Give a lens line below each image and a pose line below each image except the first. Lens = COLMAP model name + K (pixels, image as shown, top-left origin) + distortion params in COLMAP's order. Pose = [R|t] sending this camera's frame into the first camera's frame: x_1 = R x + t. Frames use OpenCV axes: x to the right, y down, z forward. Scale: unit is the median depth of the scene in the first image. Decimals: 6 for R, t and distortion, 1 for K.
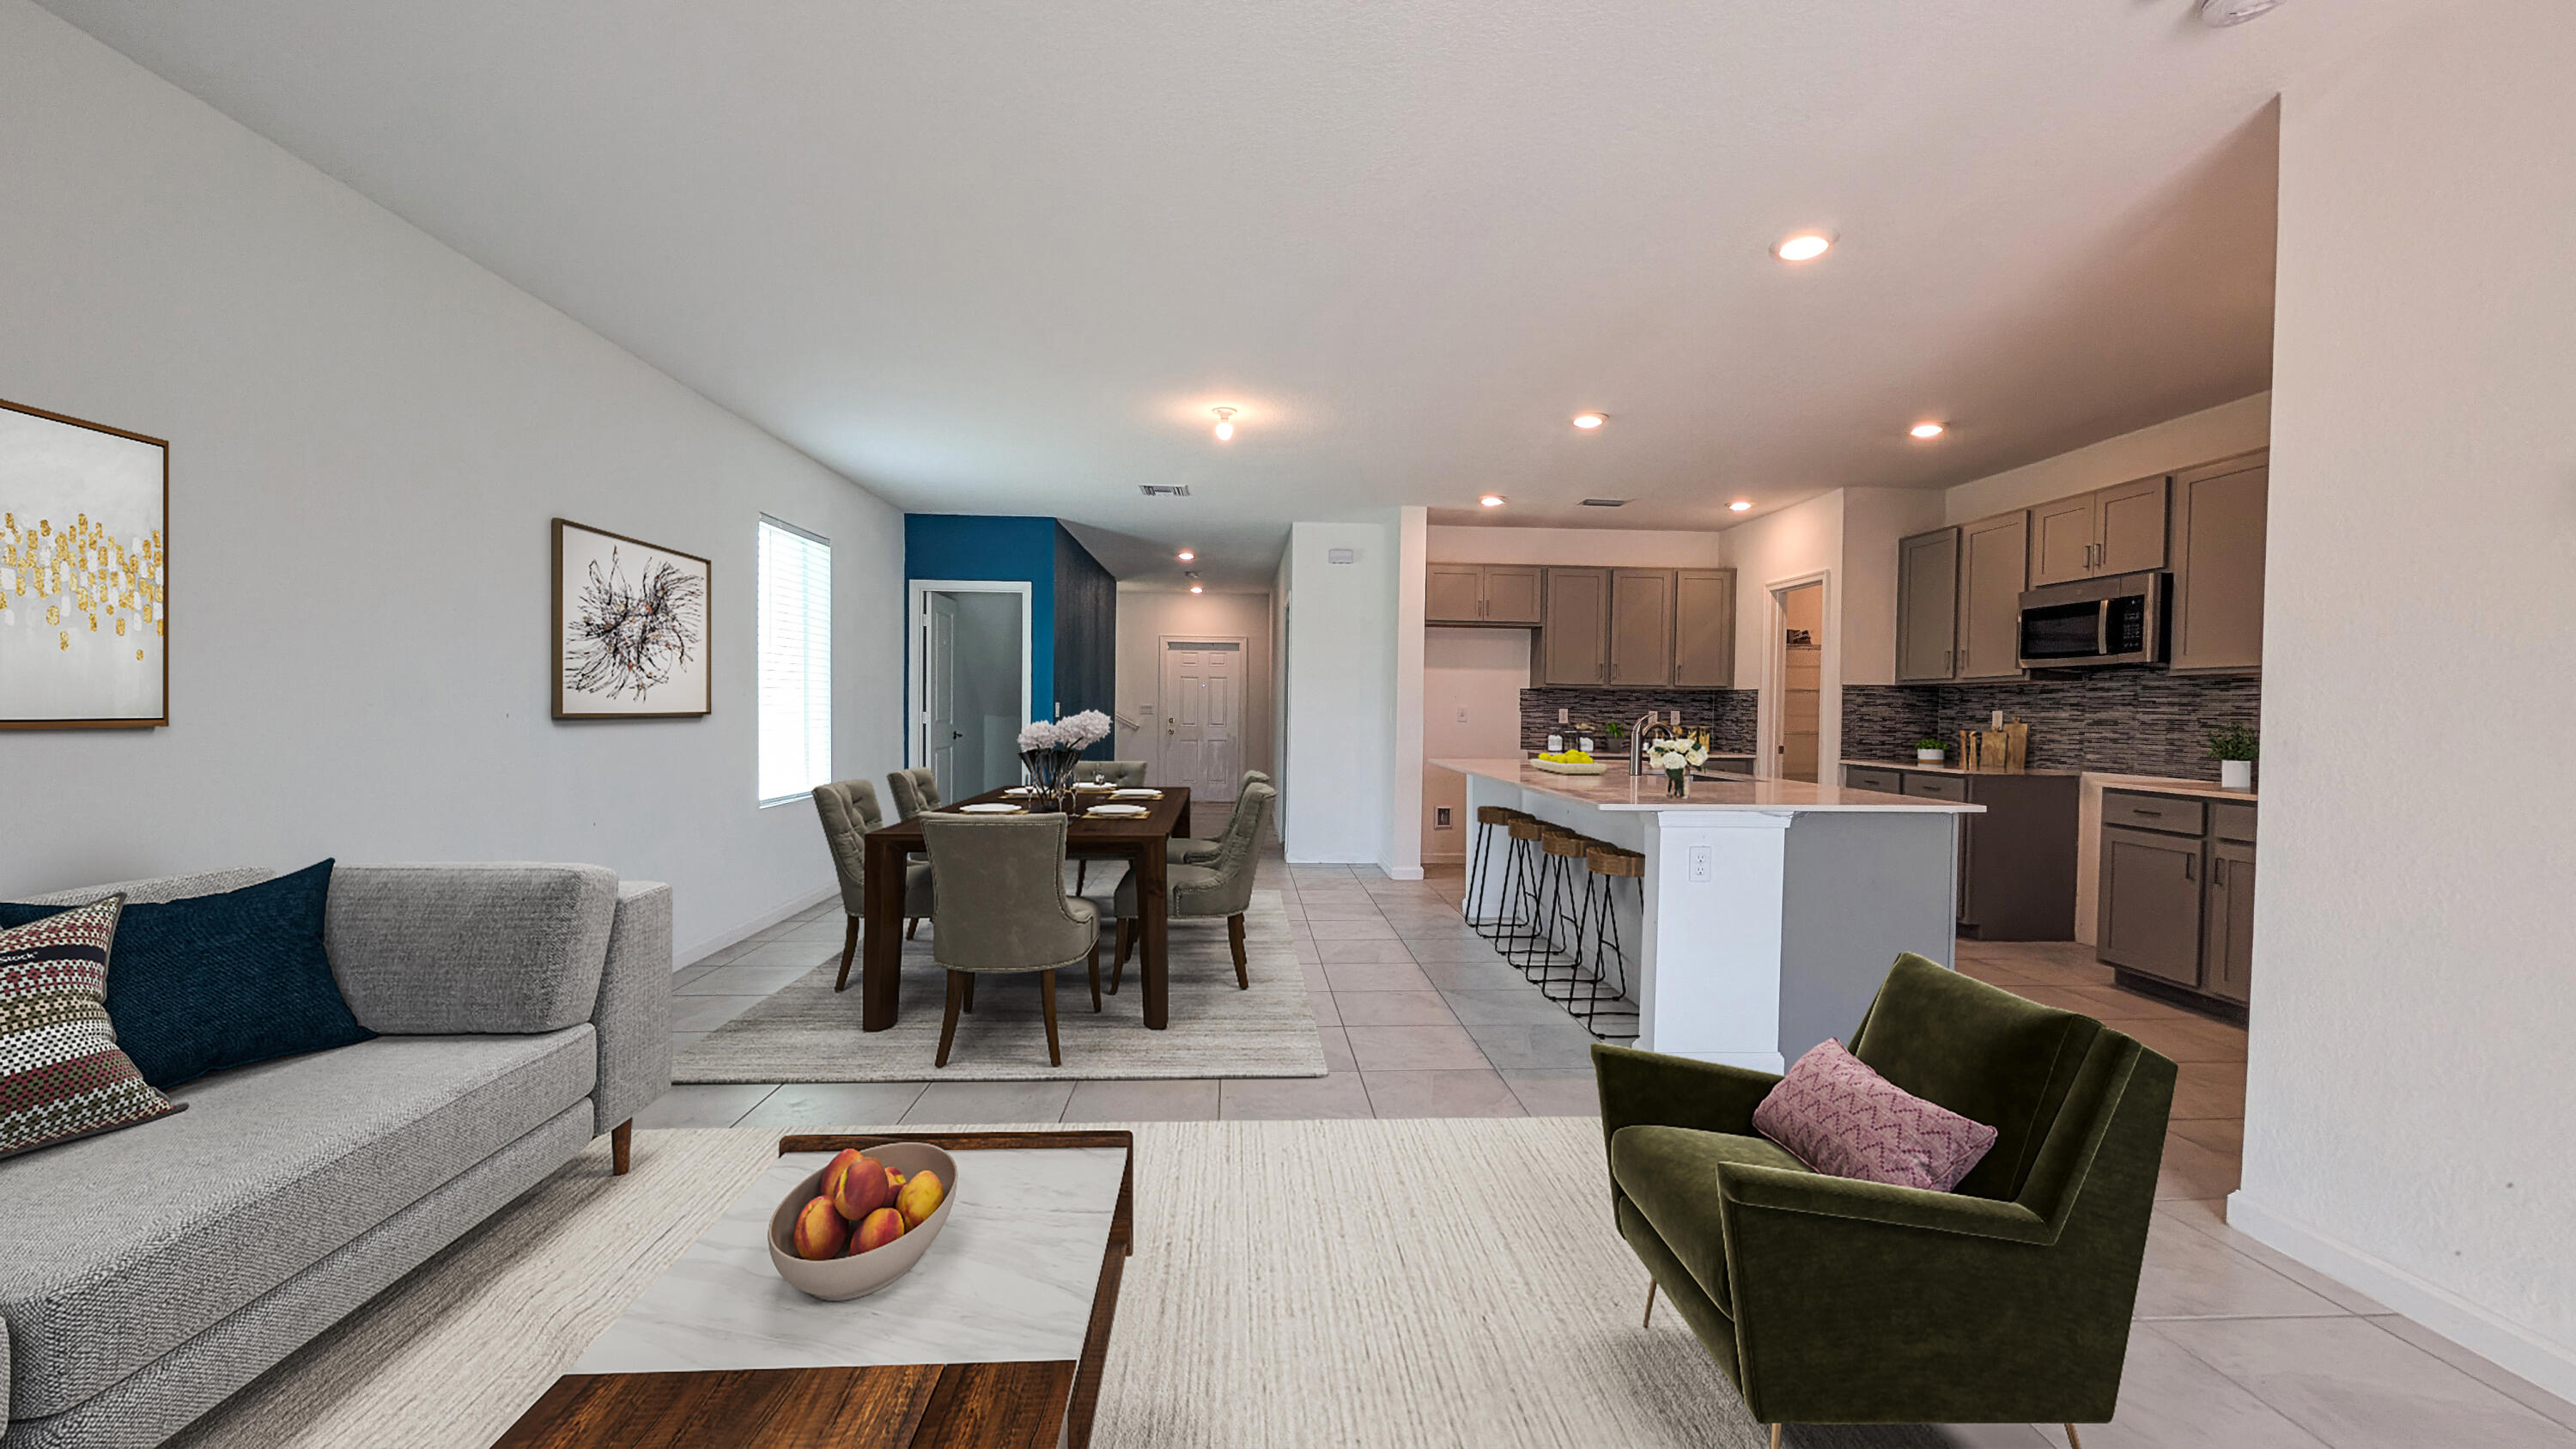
lens RADIAL K [[960.4, 0, 1291.9], [0, 960.4, 744.4], [0, 0, 1]] dist [-0.000580, -0.001584]
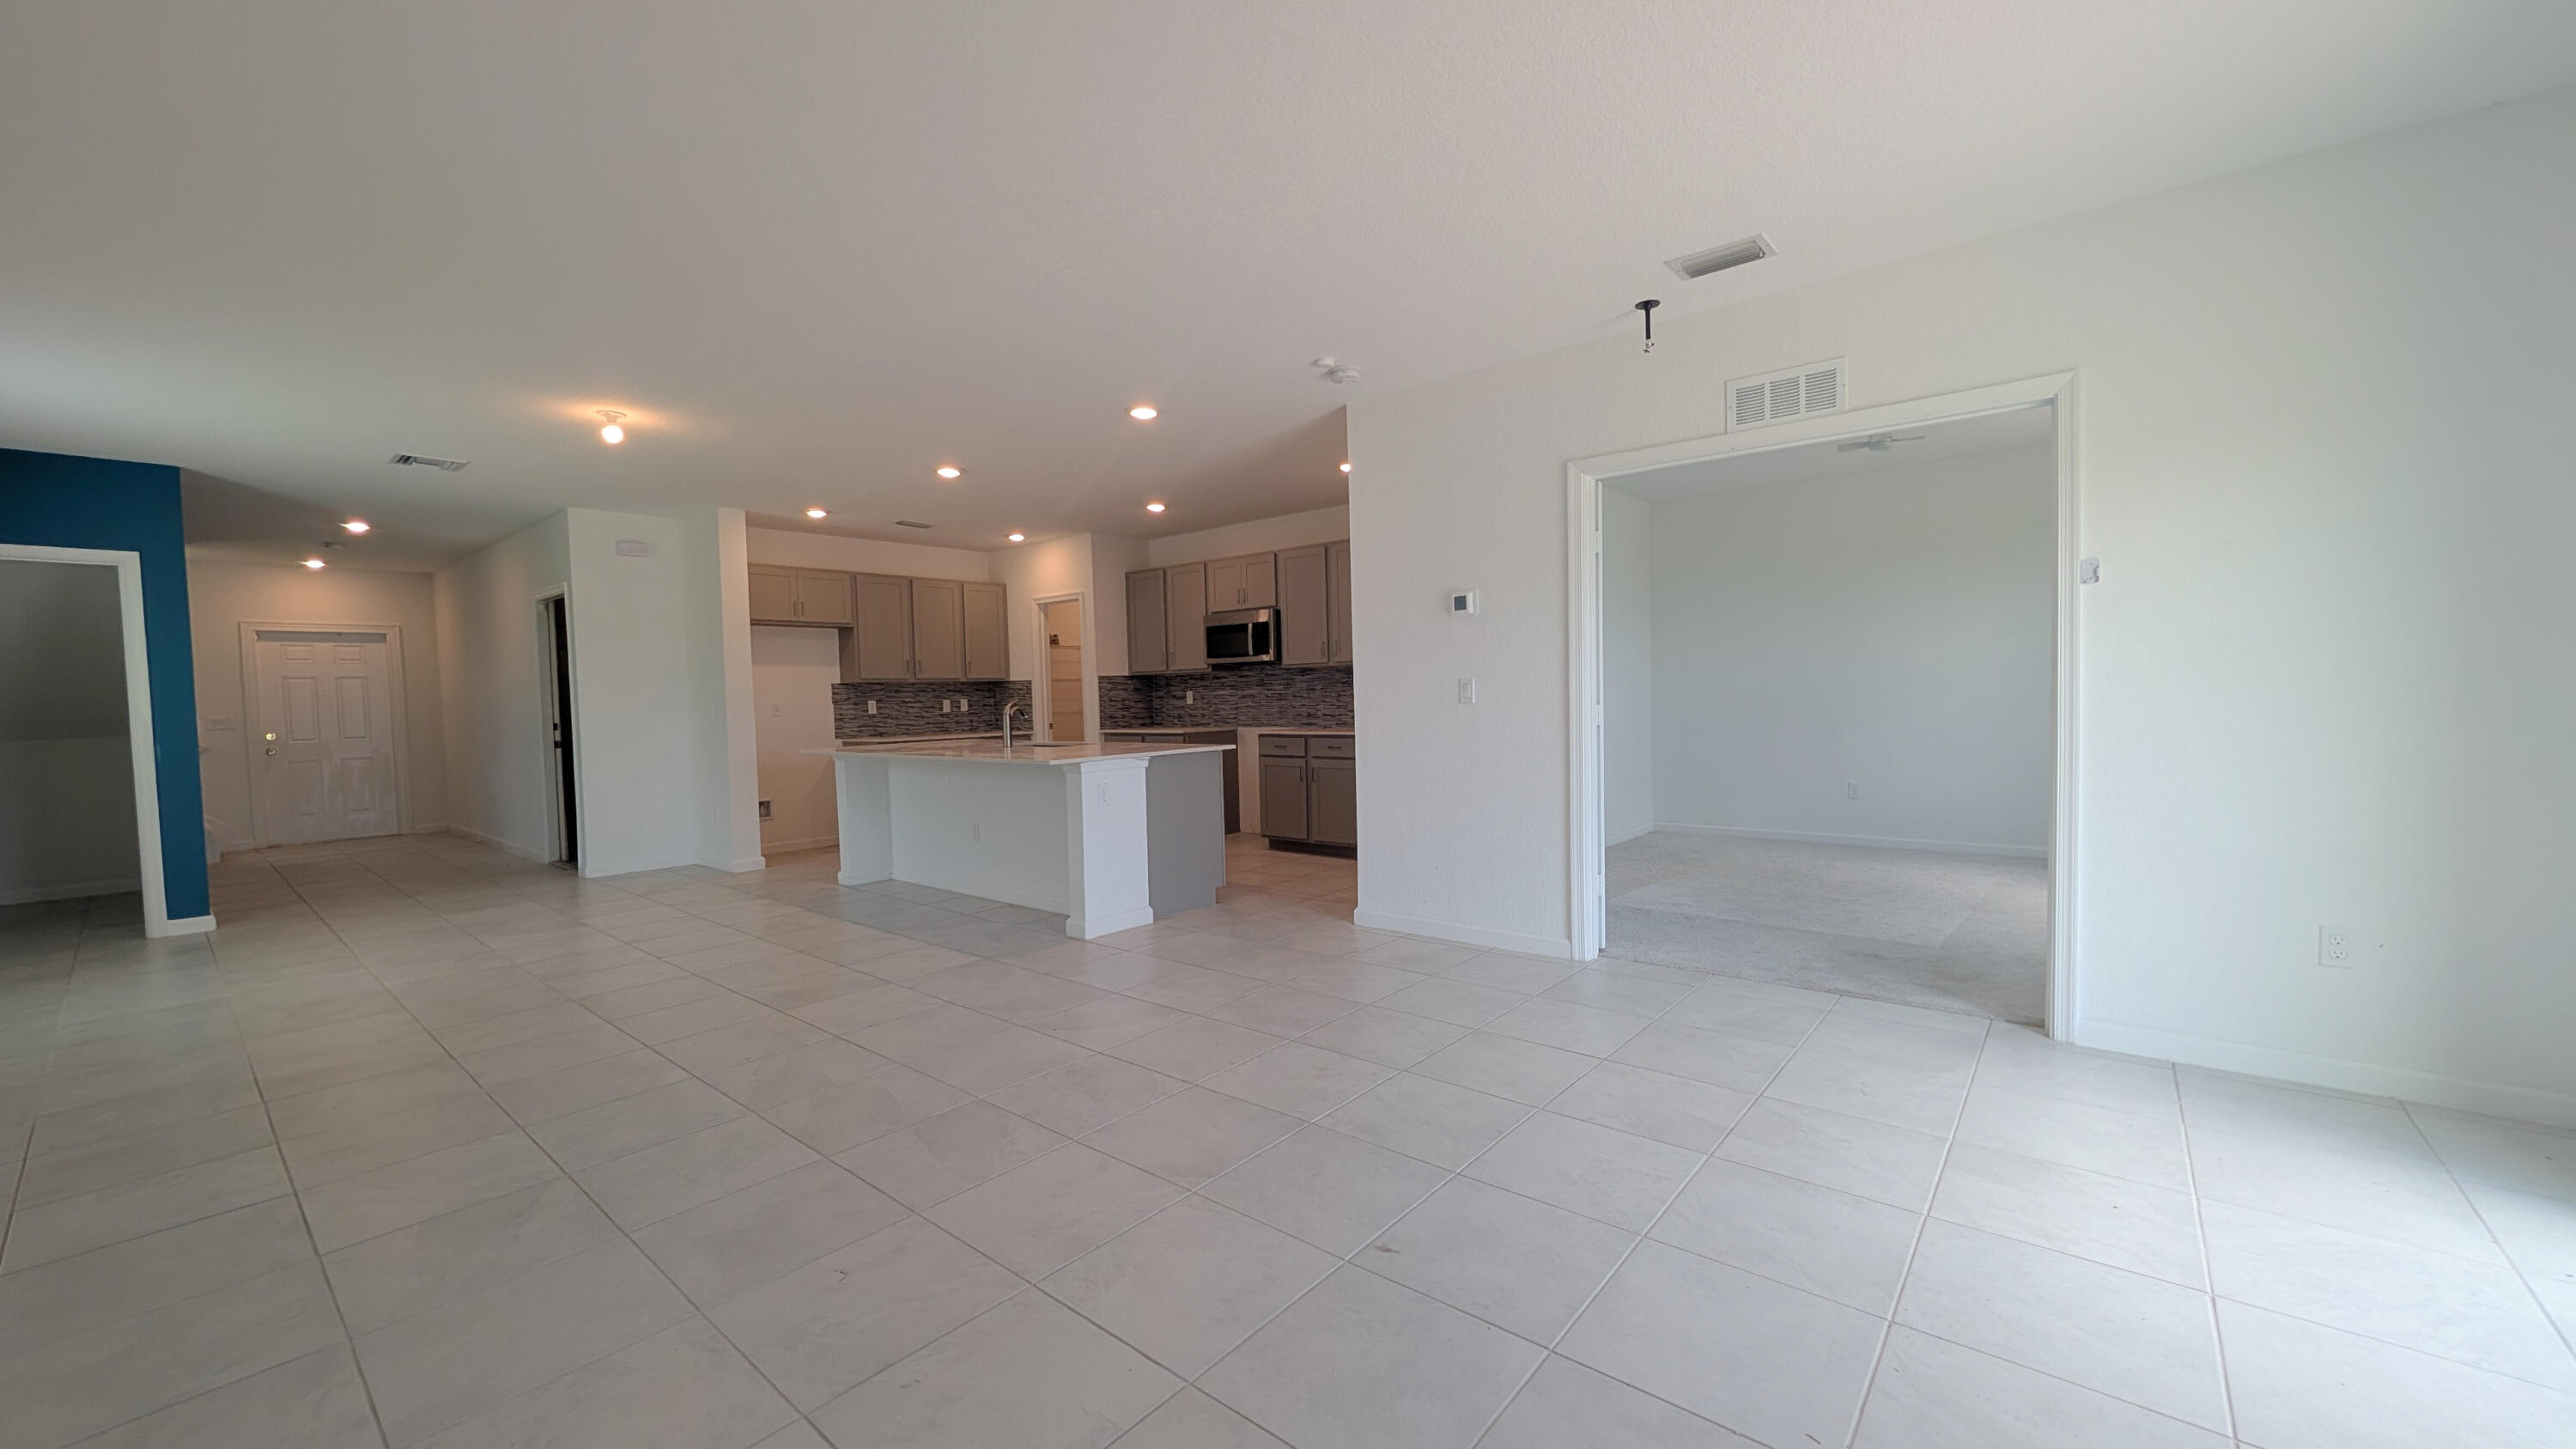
lens RADIAL K [[960.4, 0, 1281.3], [0, 960.4, 746.1], [0, 0, 1]] dist [-0.000580, -0.001584]
pose [[0.688868, -0.068553, 0.721638, -0.243029], [0.060570, 0.997480, 0.036937, 0.003607], [-0.722352, 0.018265, 0.691285, -0.138999]]
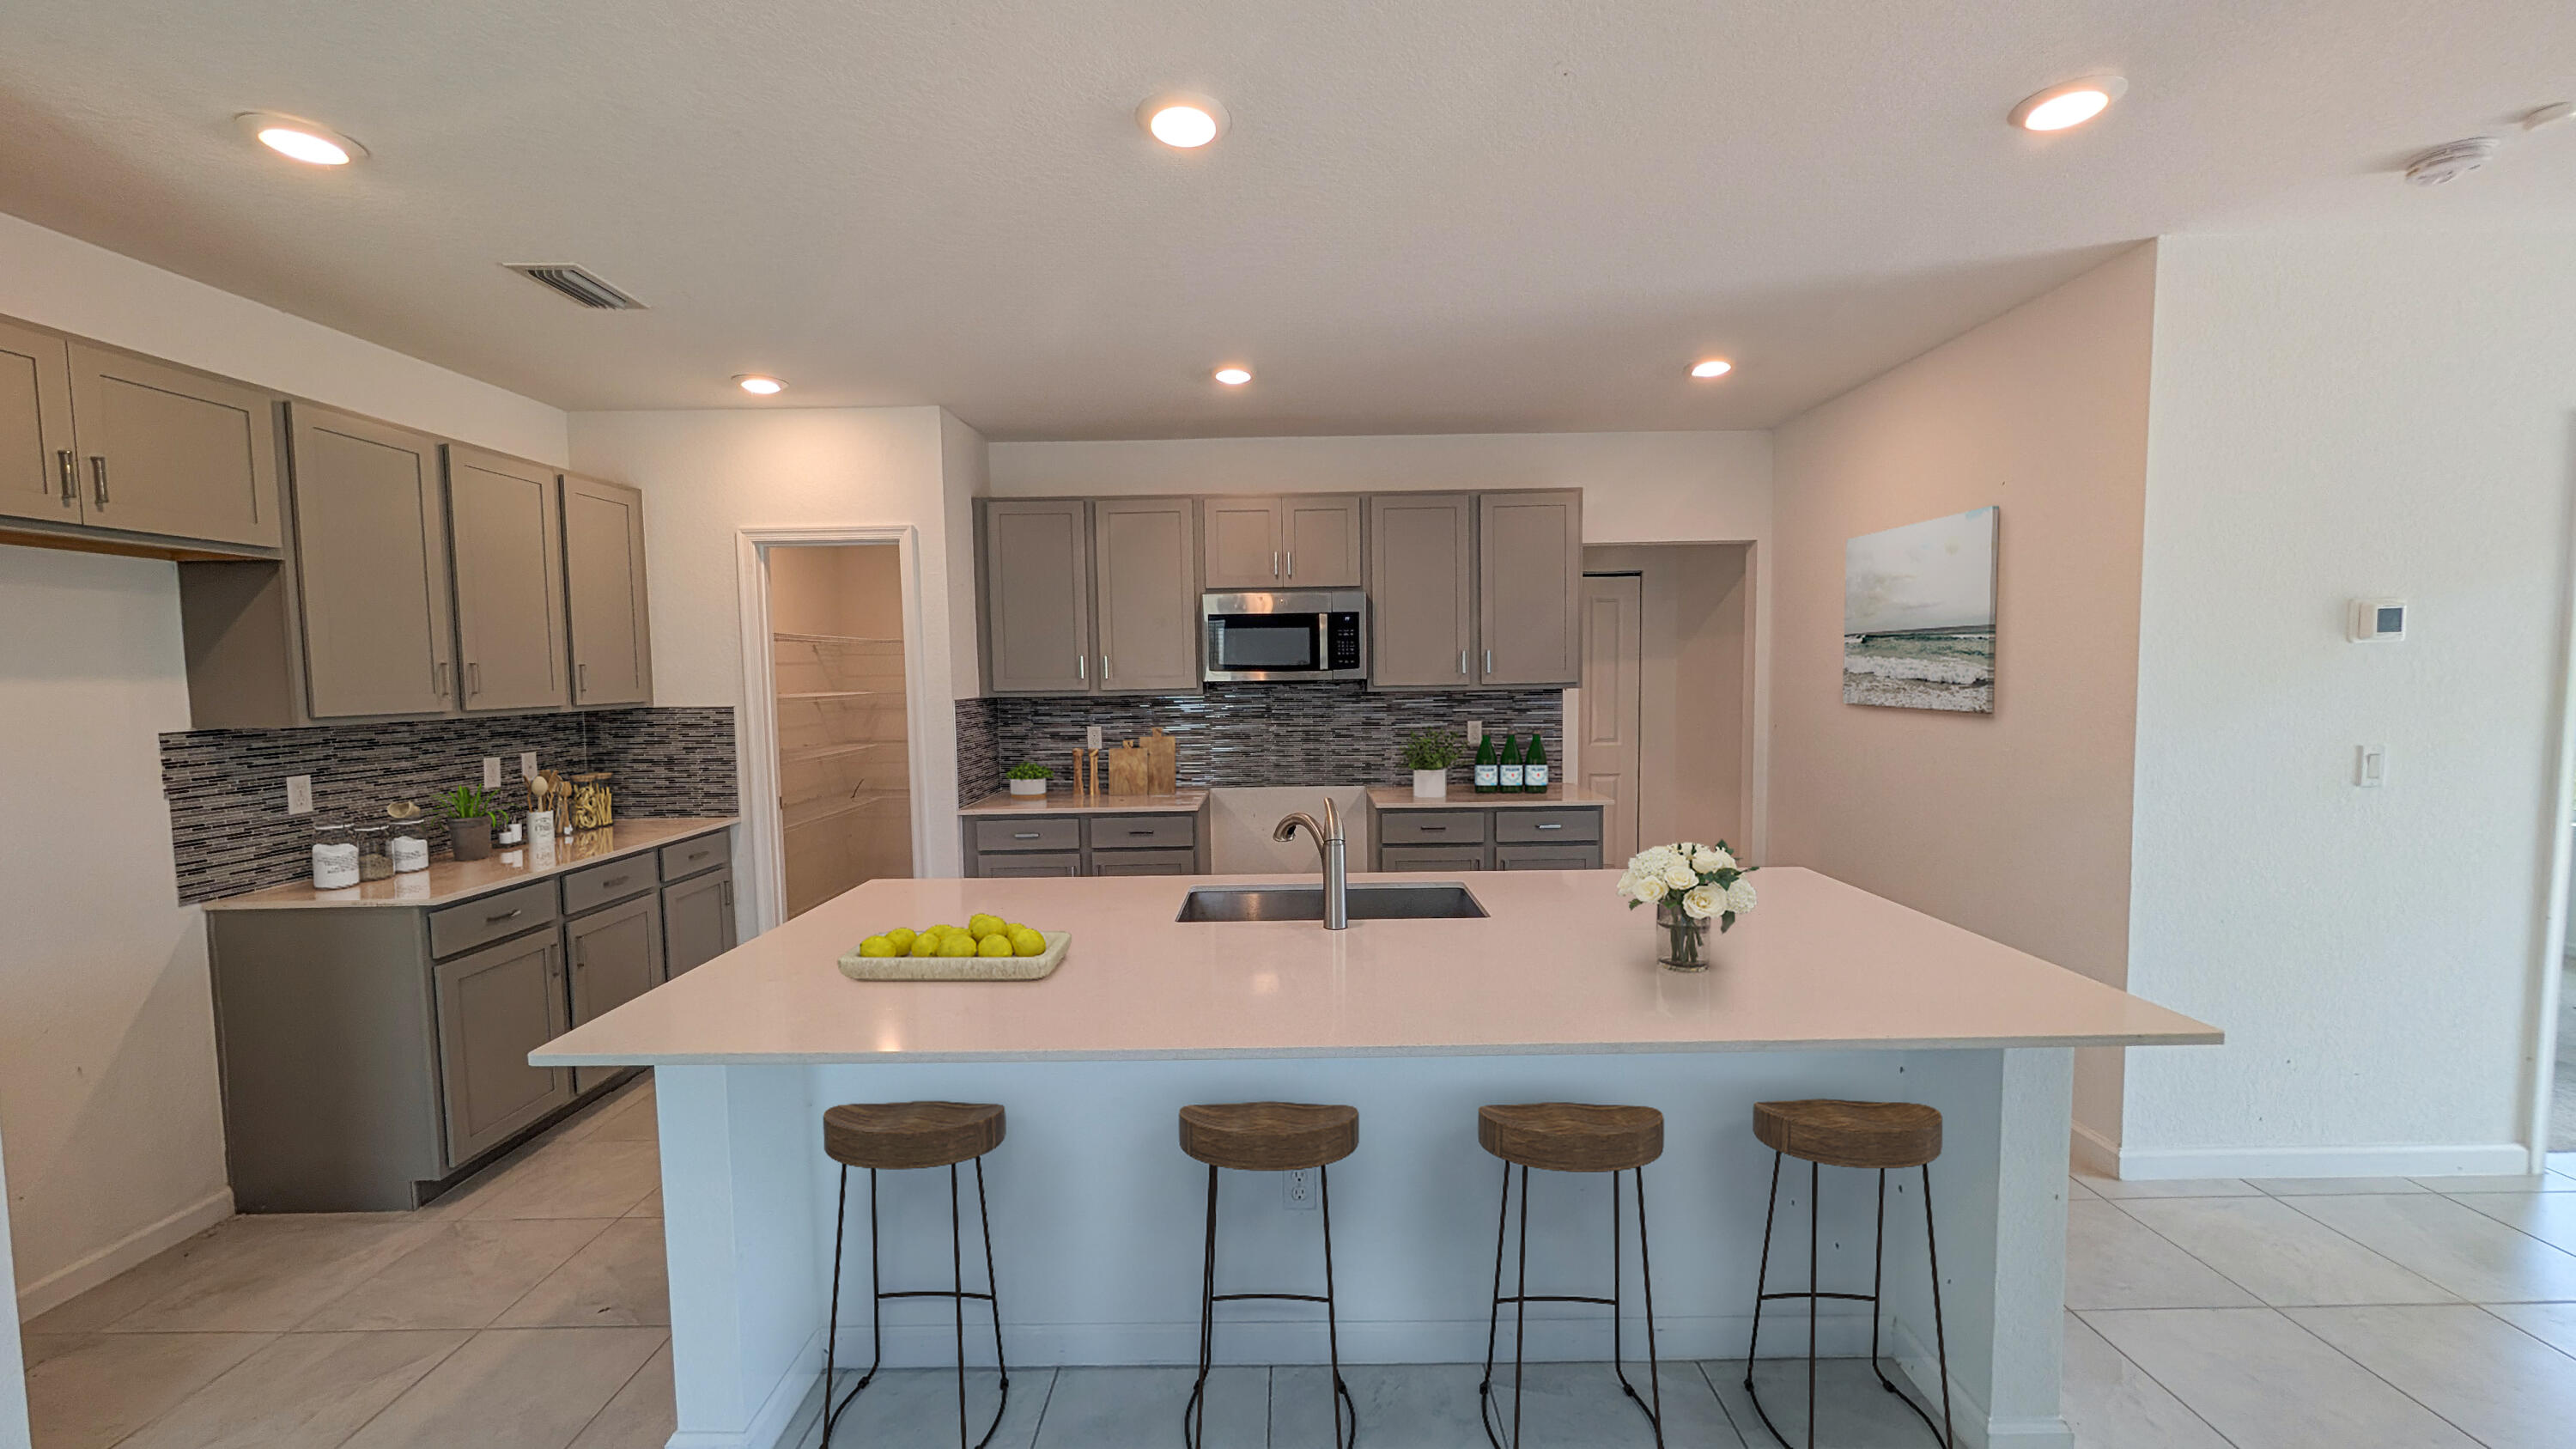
lens RADIAL K [[960.4, 0, 1301.8], [0, 960.4, 759.0], [0, 0, 1]] dist [-0.000580, -0.001584]
pose [[0.071897, -0.103253, 0.992053, -0.088118], [0.054580, 0.993544, 0.099453, -0.074207], [-0.995918, 0.046996, 0.077068, 0.693475]]
